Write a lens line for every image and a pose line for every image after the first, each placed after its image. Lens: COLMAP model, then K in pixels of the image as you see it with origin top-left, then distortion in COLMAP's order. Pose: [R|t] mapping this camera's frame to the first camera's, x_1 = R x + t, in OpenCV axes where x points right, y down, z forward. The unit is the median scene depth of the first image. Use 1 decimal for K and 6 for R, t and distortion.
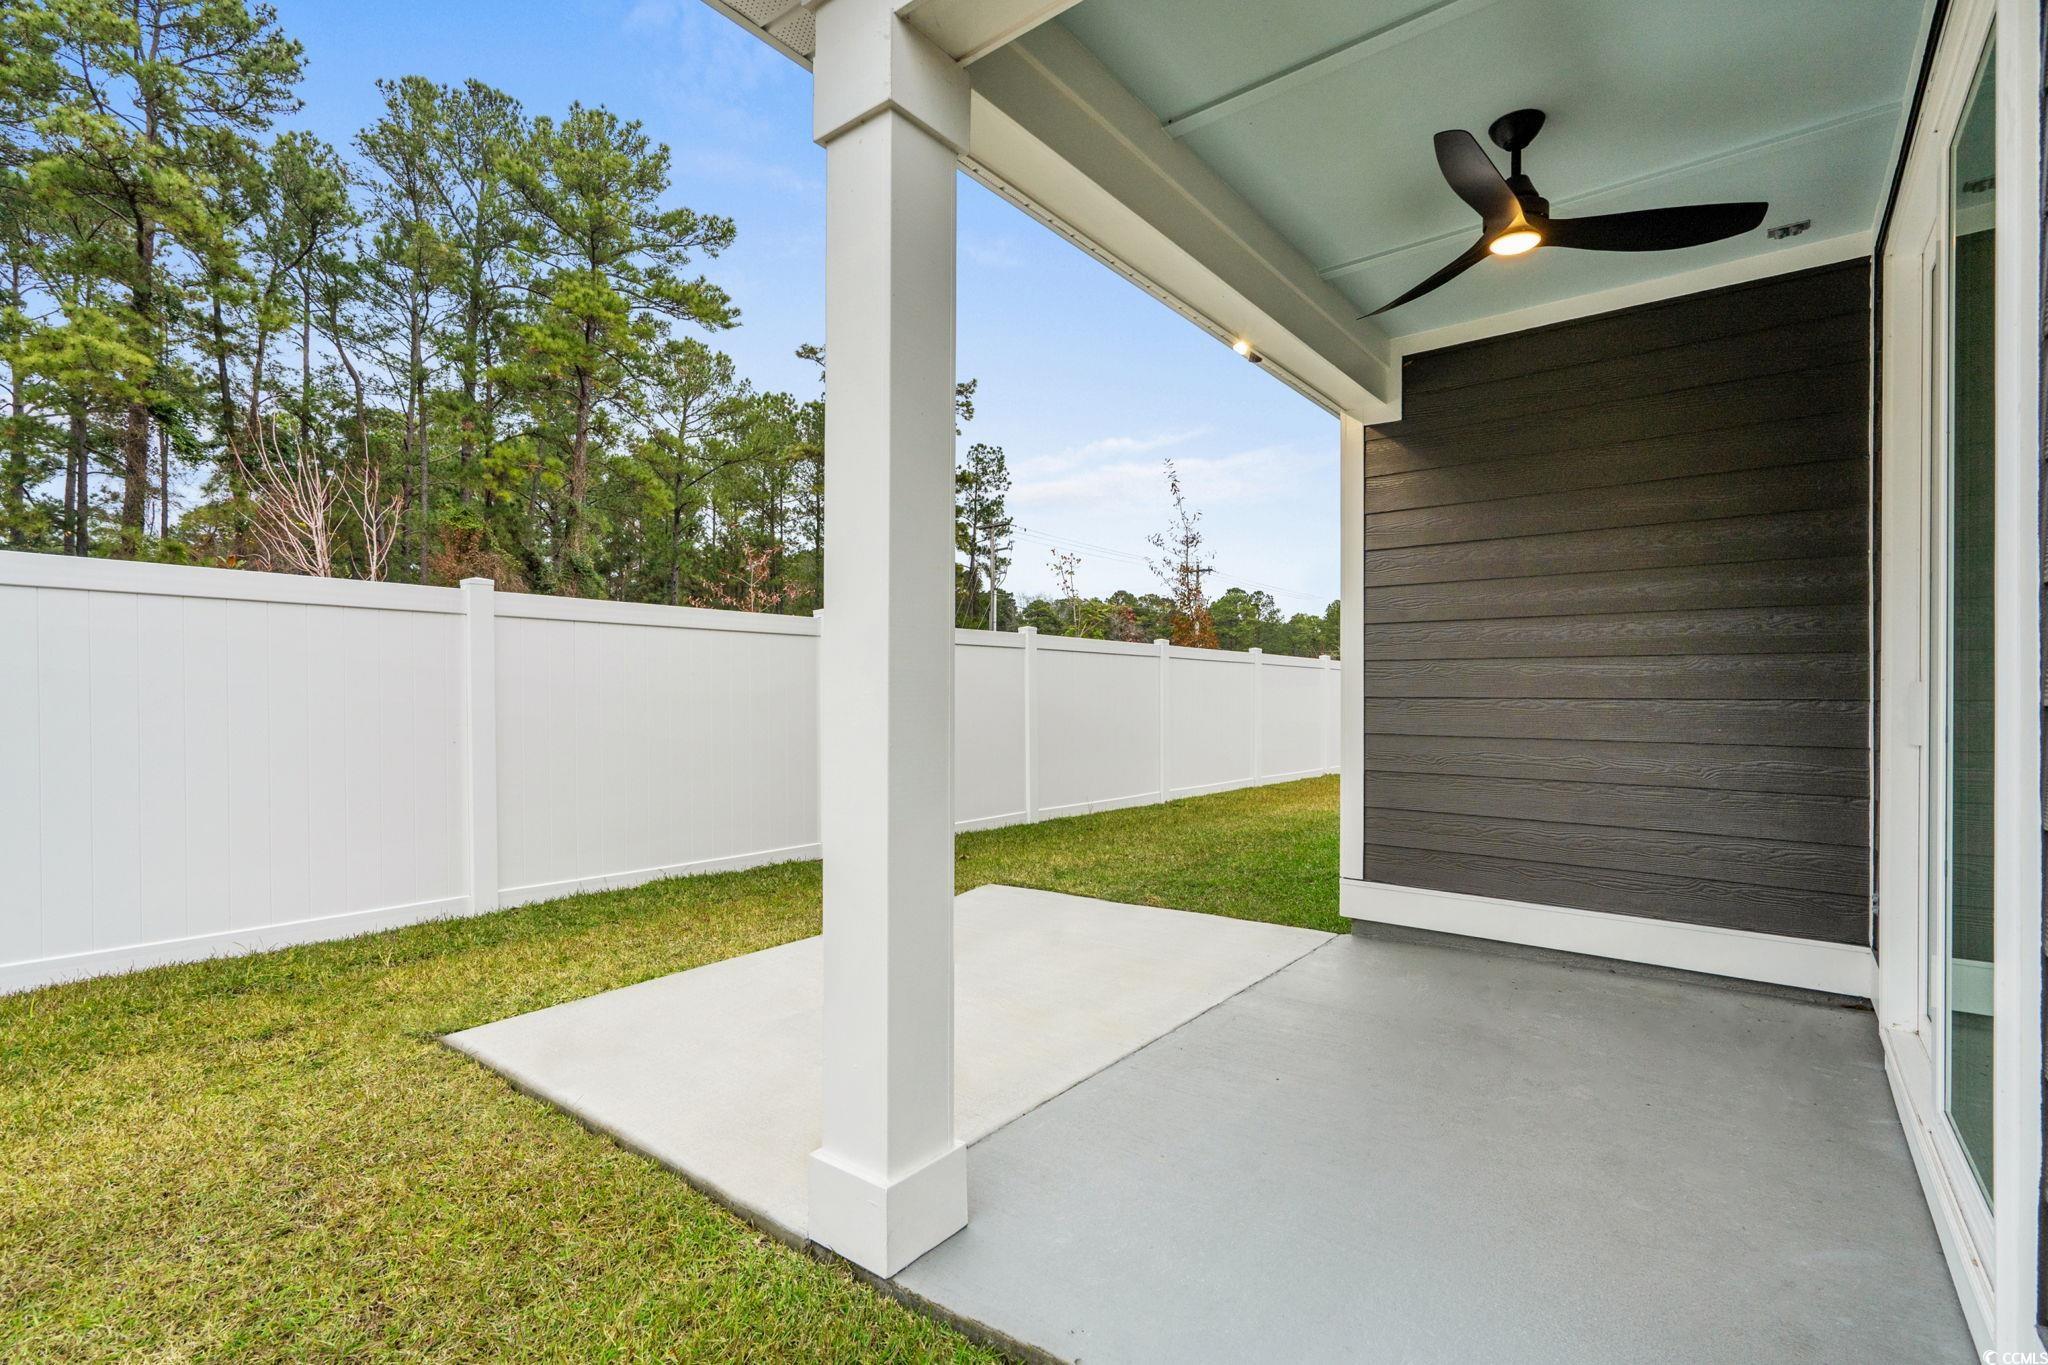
lens RADIAL K [[944.9, 0, 998.4], [0, 944.9, 685.6], [0, 0, 1]] dist [-0.002052, -0.000036]
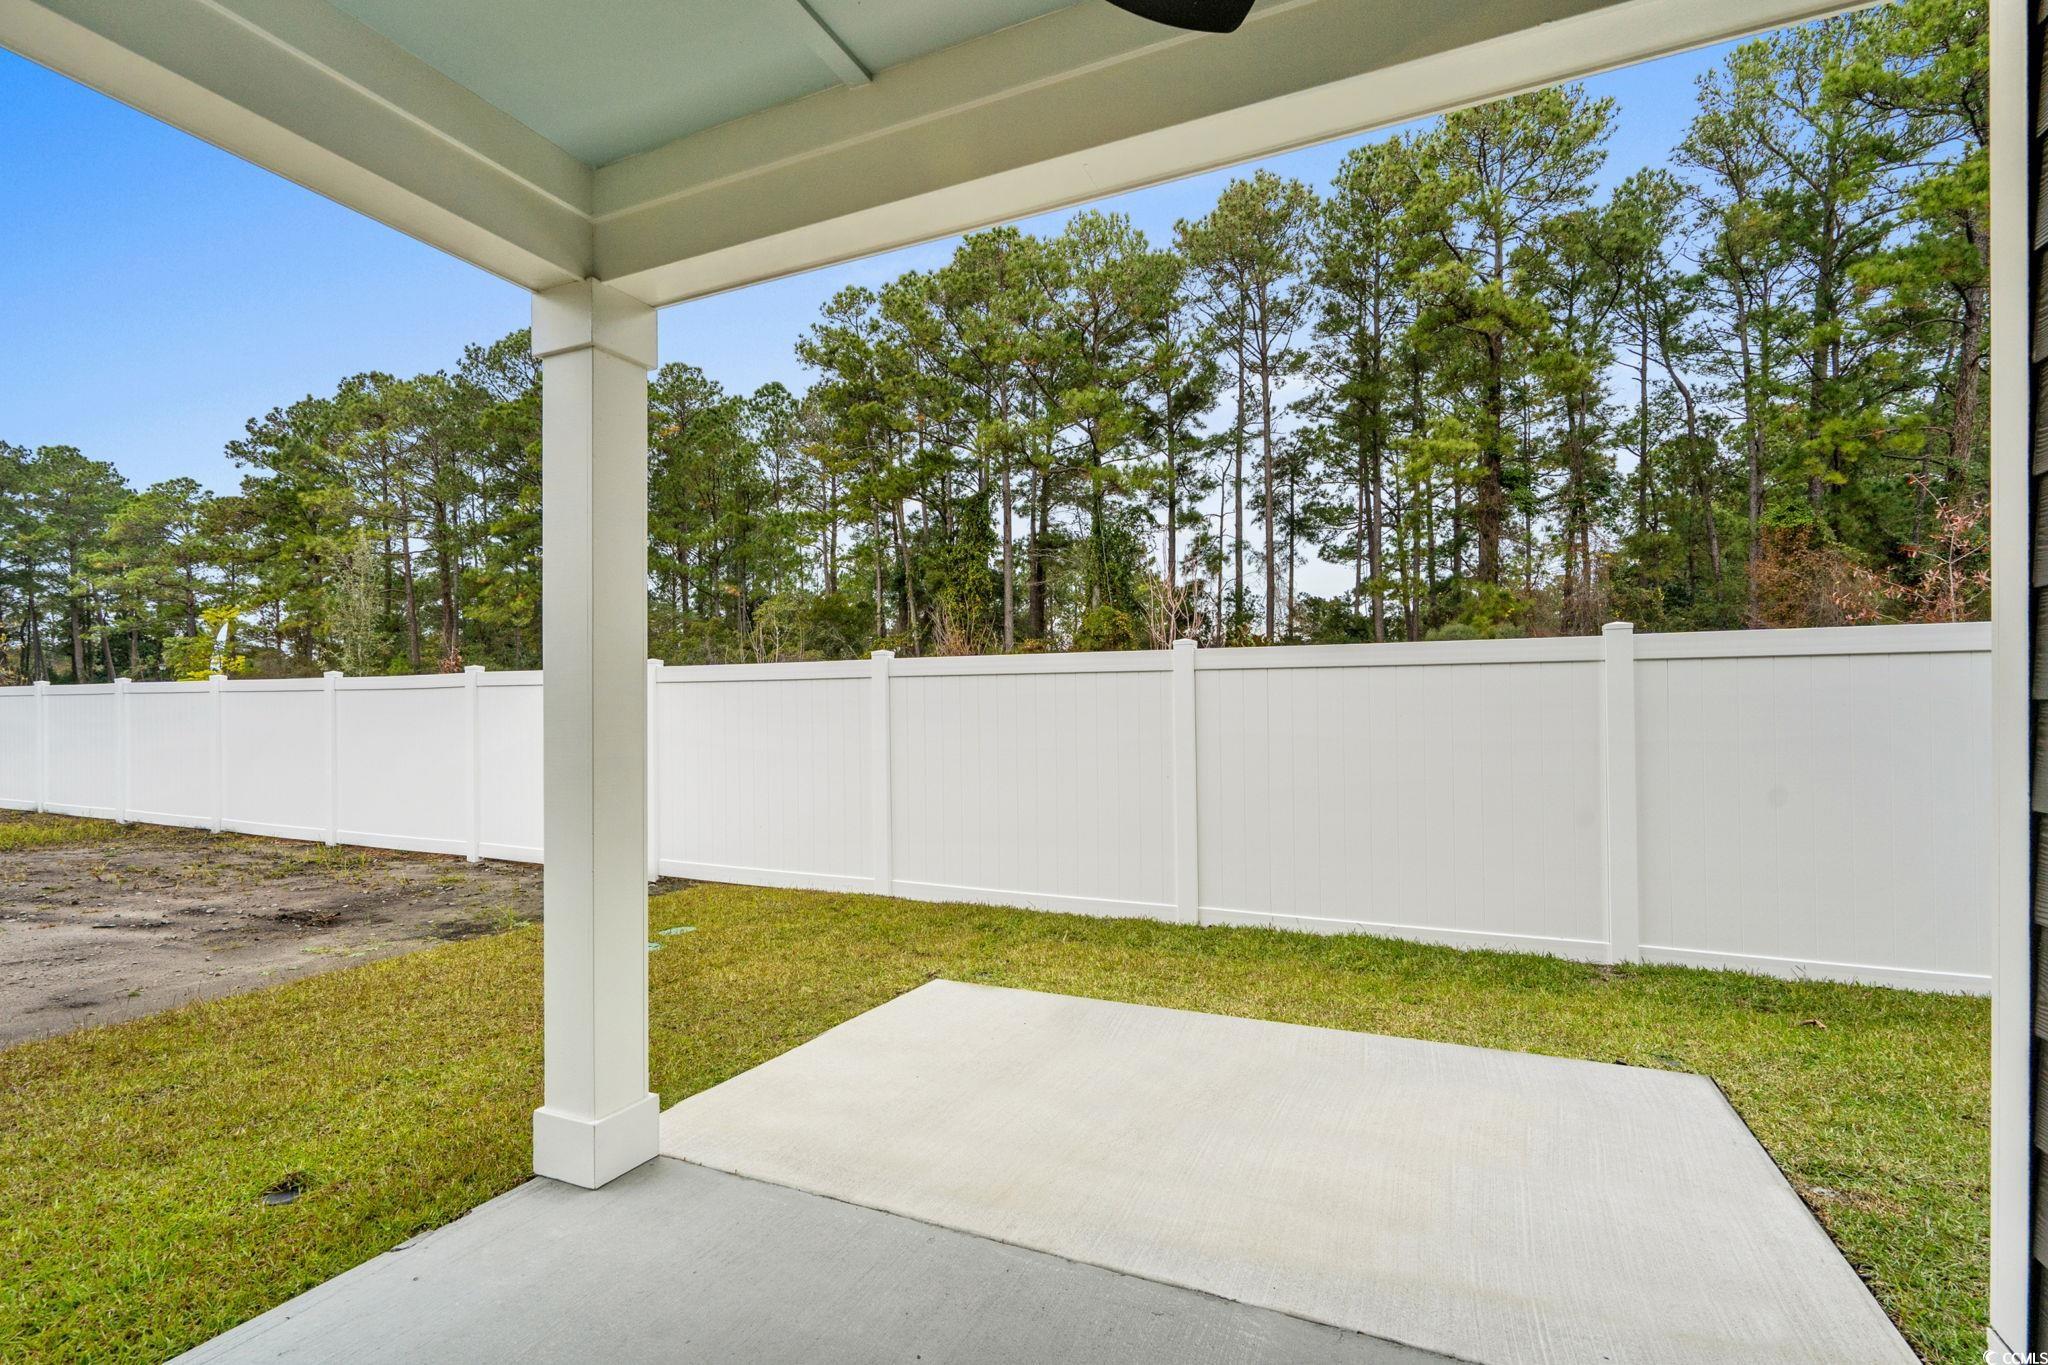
lens RADIAL K [[944.8, 0, 1022.2], [0, 944.8, 705.8], [0, 0, 1]] dist [-0.005444, 0.000538]
pose [[0.248709, -0.010158, -0.968525, 0.089953], [0.007297, 0.999936, -0.008614, 0.000287], [0.968551, -0.004925, 0.248767, 0.092919]]
